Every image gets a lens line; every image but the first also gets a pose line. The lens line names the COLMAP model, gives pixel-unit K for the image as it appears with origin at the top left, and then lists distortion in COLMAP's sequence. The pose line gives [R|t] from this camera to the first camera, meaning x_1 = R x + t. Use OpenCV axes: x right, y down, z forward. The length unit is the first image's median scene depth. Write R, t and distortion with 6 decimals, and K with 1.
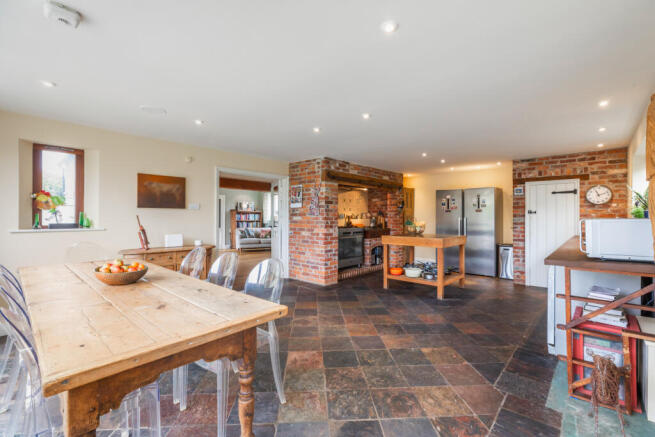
lens RADIAL K [[293.0, 0, 329.0], [0, 293.0, 220.2], [0, 0, 1]] dist [0.000614, -0.000013]
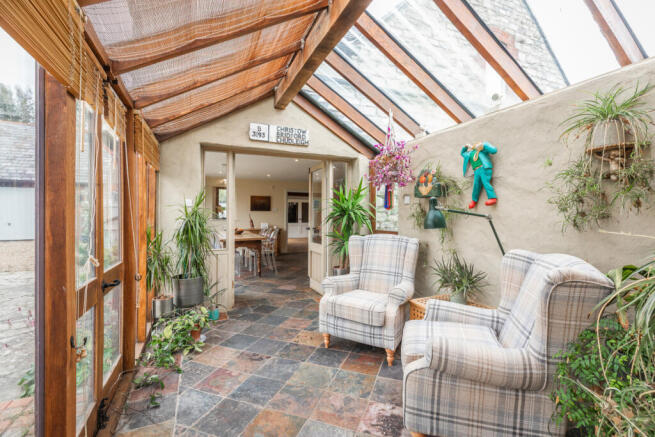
lens RADIAL K [[293.0, 0, 326.7], [0, 293.0, 215.4], [0, 0, 1]] dist [0.000614, -0.000013]
pose [[0.912727, 0.001751, -0.408566, 0.714241], [0.001448, 0.999971, 0.007520, -0.022126], [0.408567, -0.007455, 0.912698, -0.732959]]
